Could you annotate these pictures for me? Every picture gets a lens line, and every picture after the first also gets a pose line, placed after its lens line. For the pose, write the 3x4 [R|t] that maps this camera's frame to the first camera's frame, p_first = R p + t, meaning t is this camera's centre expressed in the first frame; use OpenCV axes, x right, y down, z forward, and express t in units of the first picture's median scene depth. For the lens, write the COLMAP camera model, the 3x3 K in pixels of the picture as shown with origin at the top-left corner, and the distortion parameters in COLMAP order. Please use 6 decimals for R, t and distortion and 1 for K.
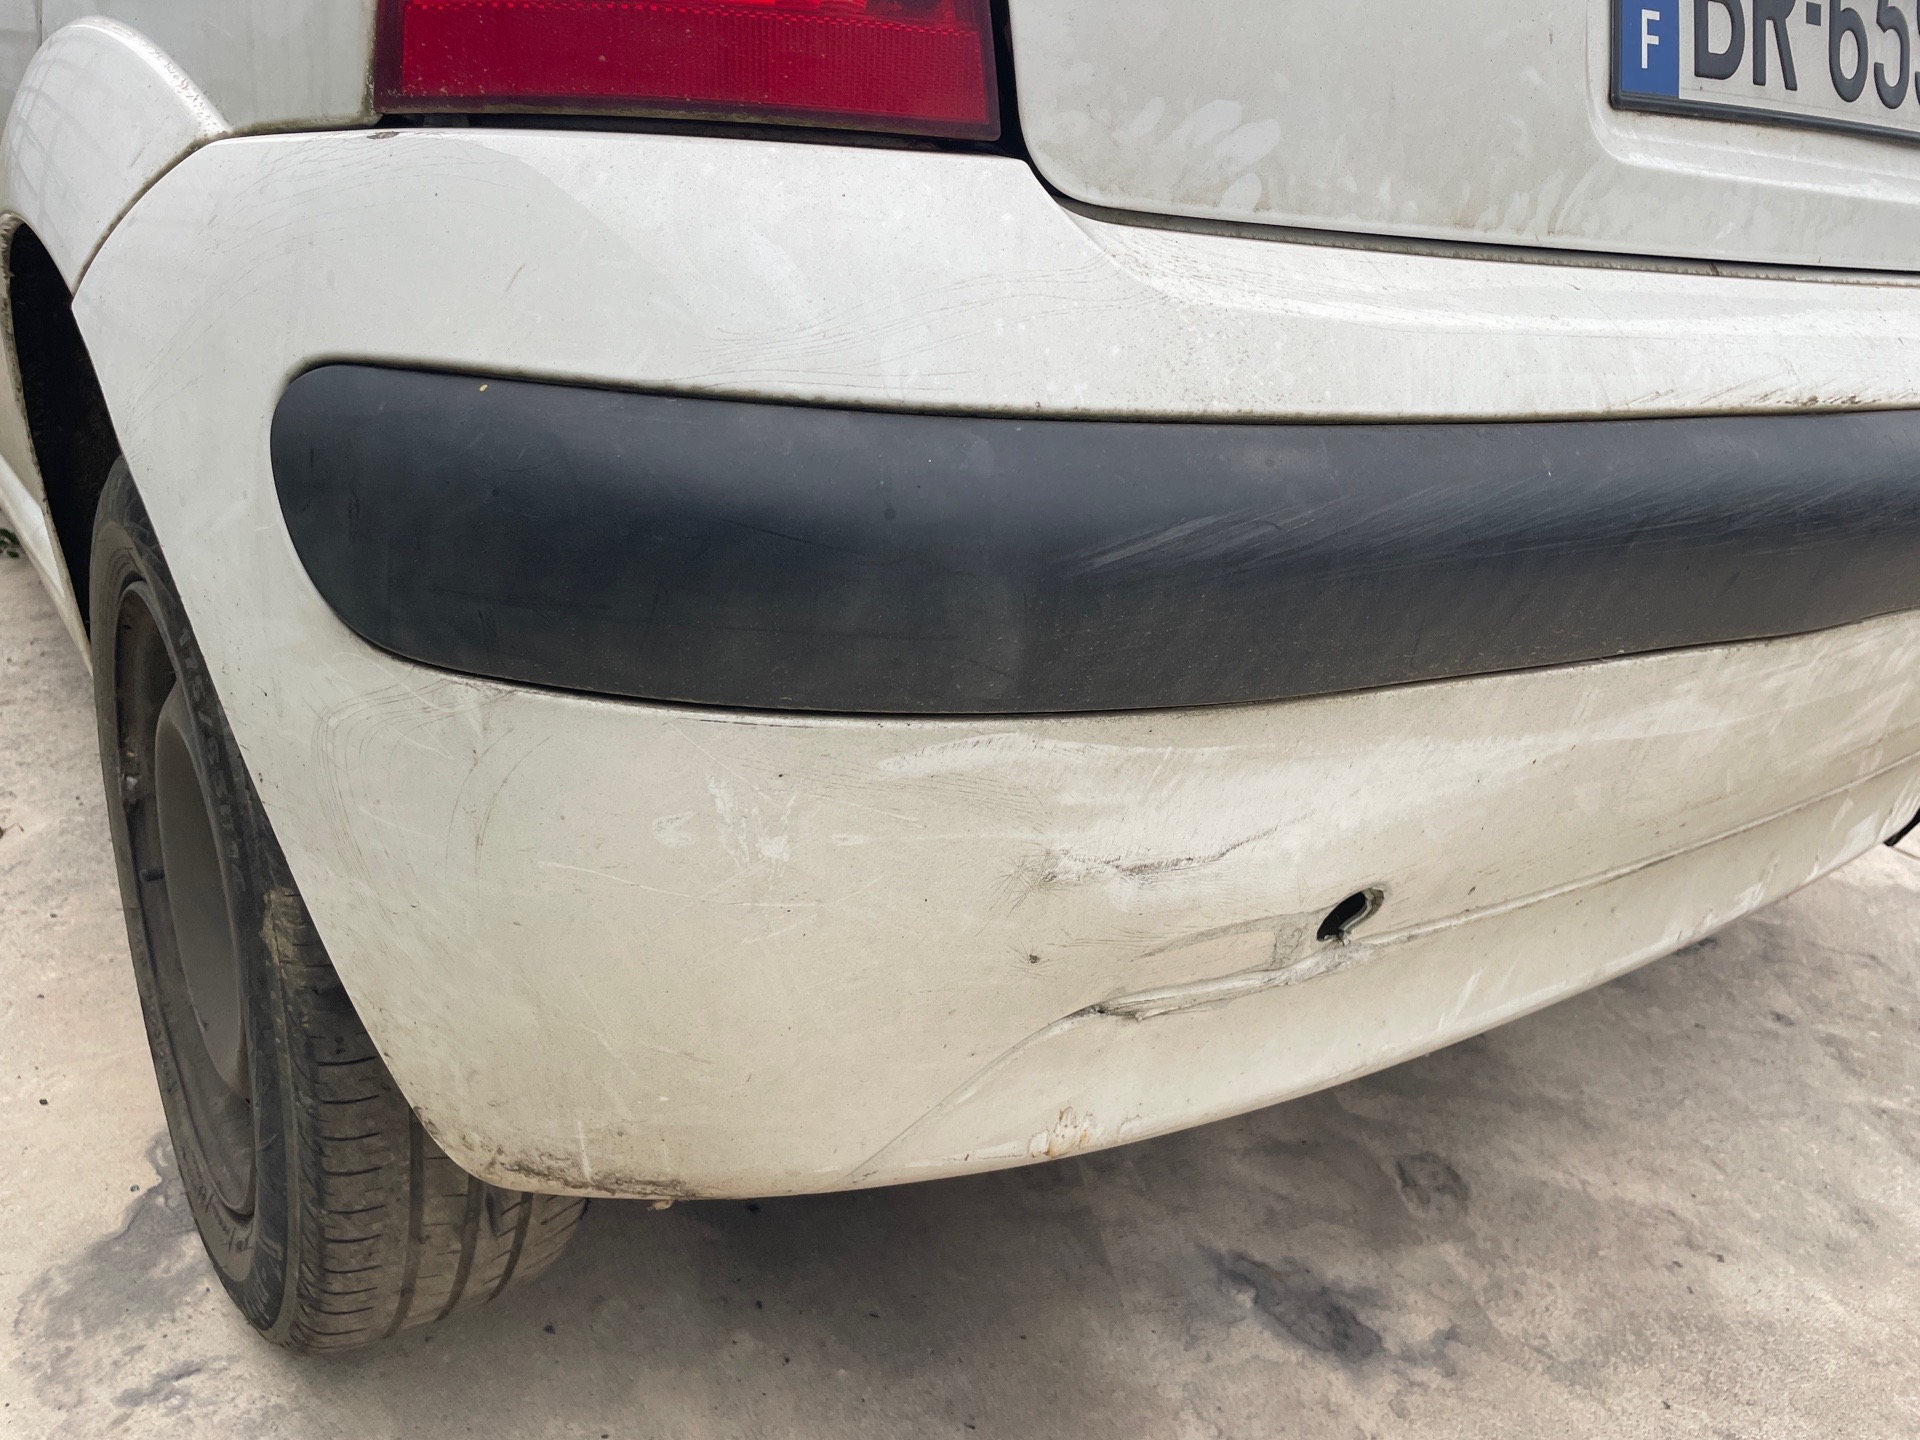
lens RADIAL K [[1462.1, 0, 964.1], [0, 1462.1, 724.7], [0, 0, 1]] dist [0.071142, -0.098900]
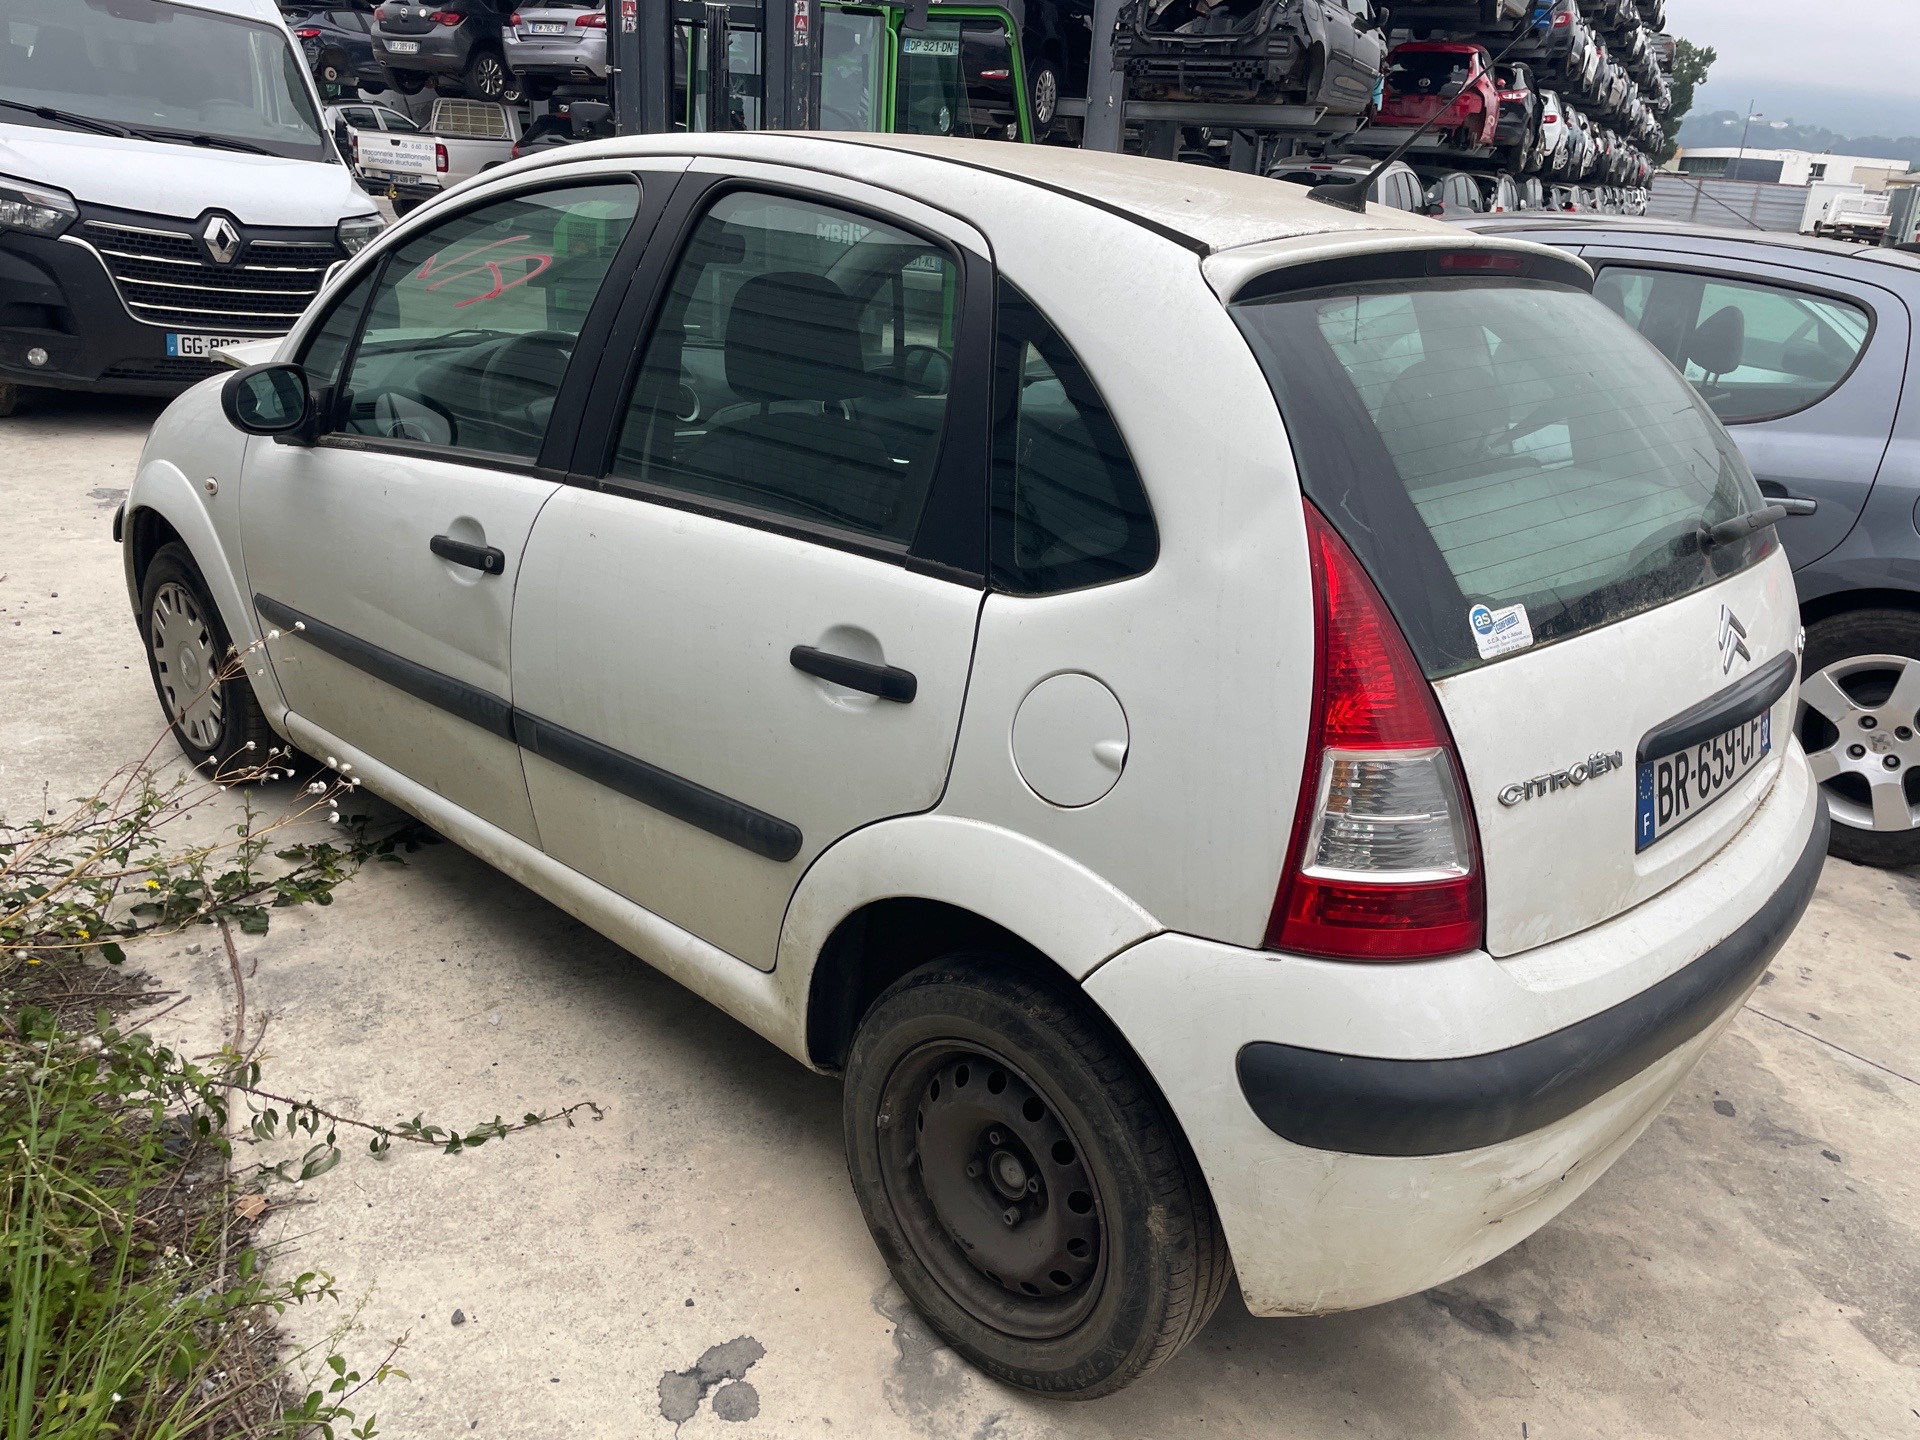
lens RADIAL K [[1450.3, 0, 959.4], [0, 1450.3, 726.3], [0, 0, 1]] dist [0.083375, -0.103979]
pose [[0.983578, -0.069907, 0.166397, -0.750992], [0.069420, 0.997549, 0.008751, -0.480682], [-0.166601, 0.002944, 0.986020, -0.888323]]
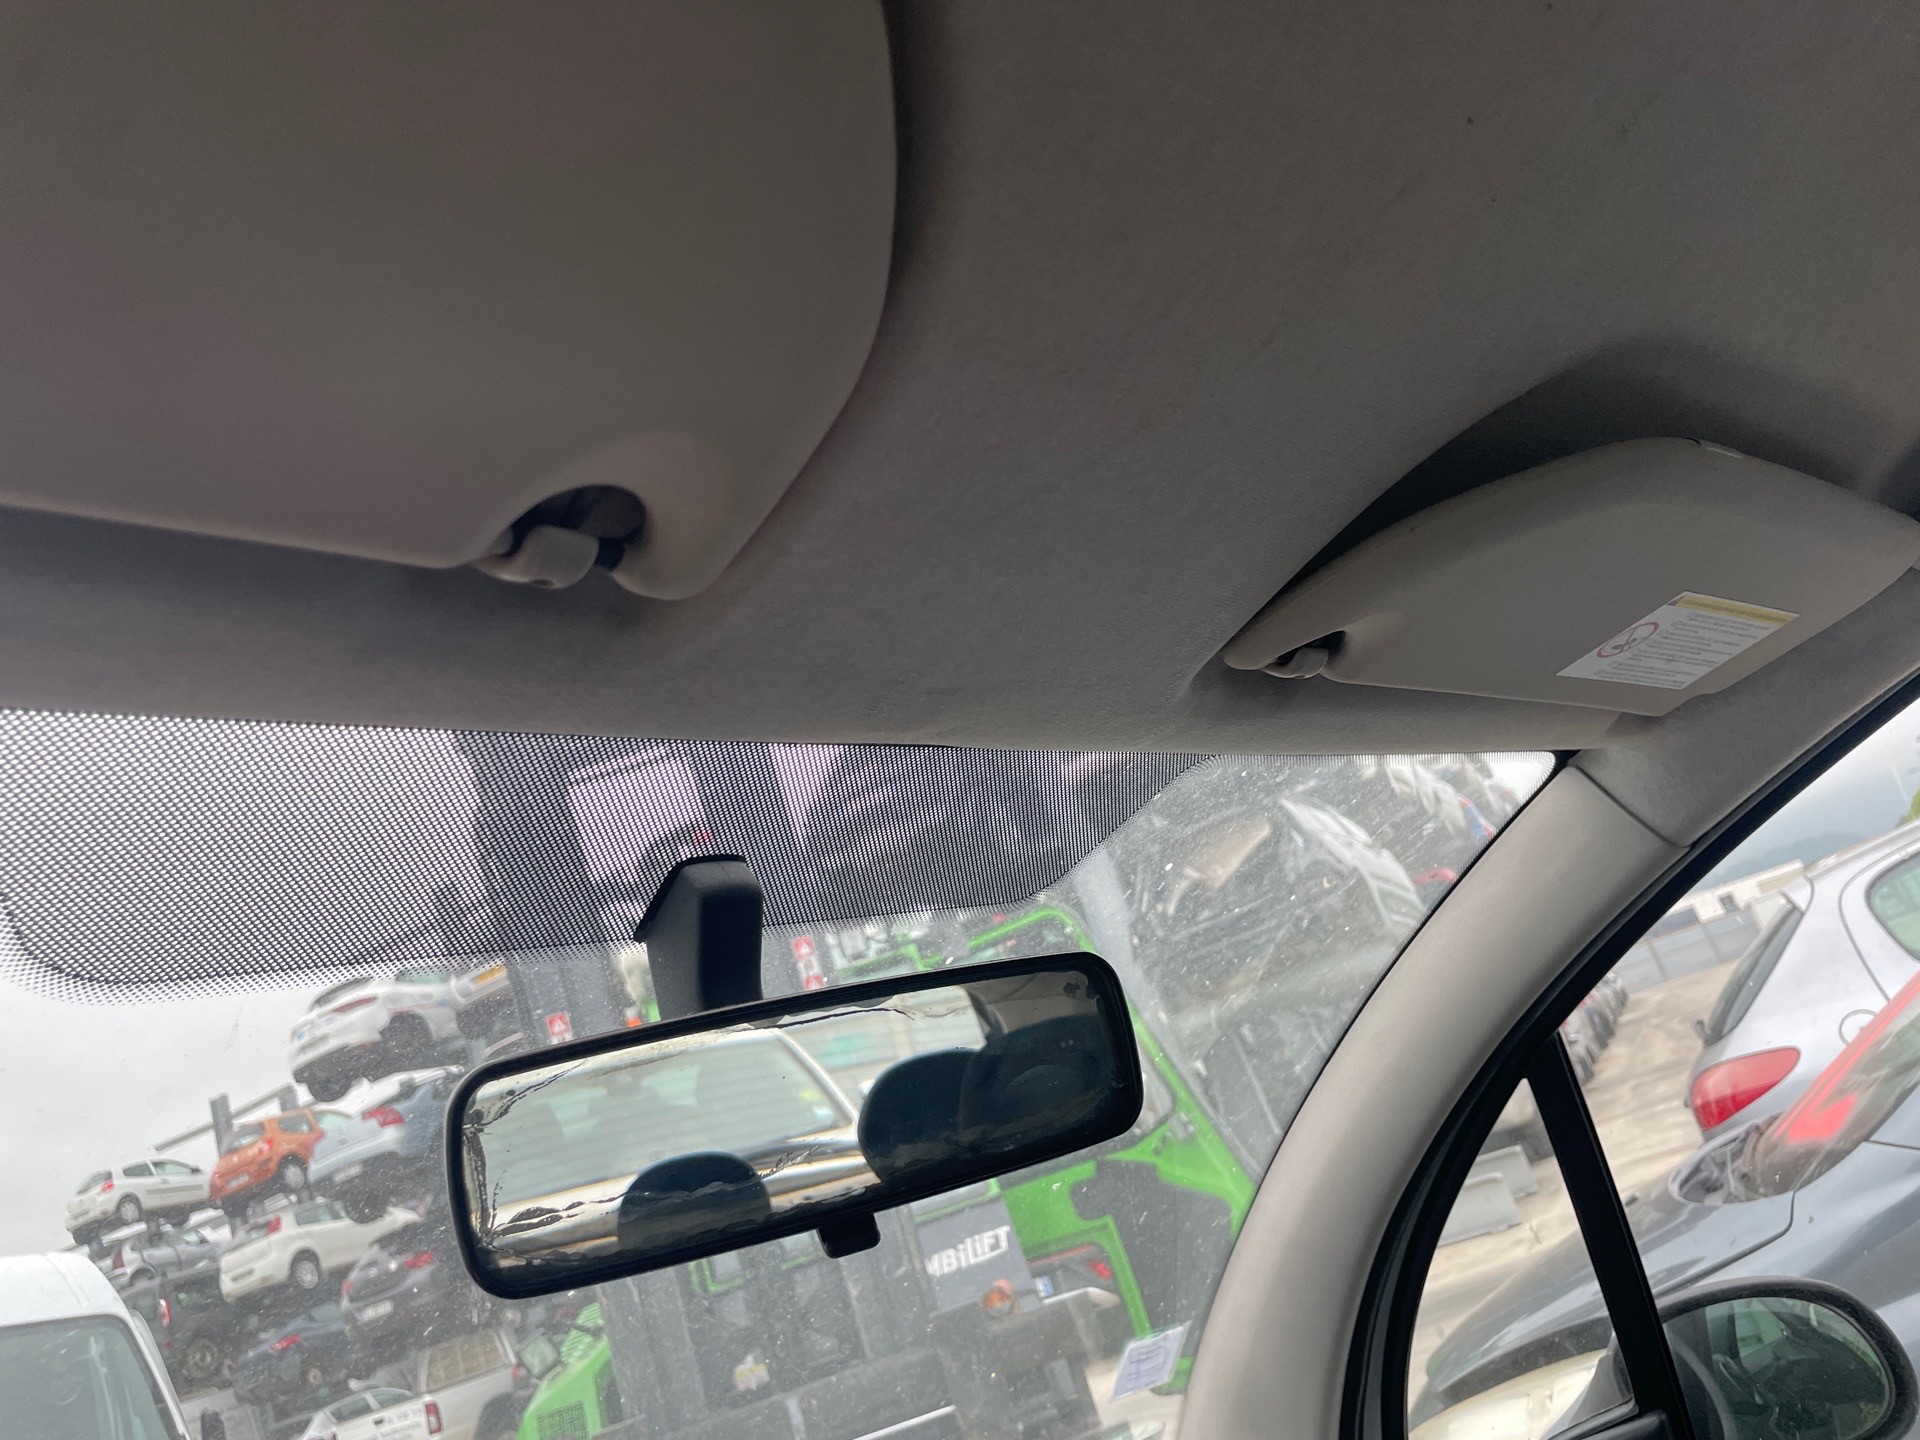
lens RADIAL K [[1446.2, 0, 944.7], [0, 1446.2, 725.6], [0, 0, 1]] dist [0.083663, -0.110494]
pose [[0.913938, -0.294589, 0.279169, -0.761664], [0.405618, 0.686508, -0.603474, -1.265977], [-0.013875, 0.664773, 0.746916, 1.707105]]
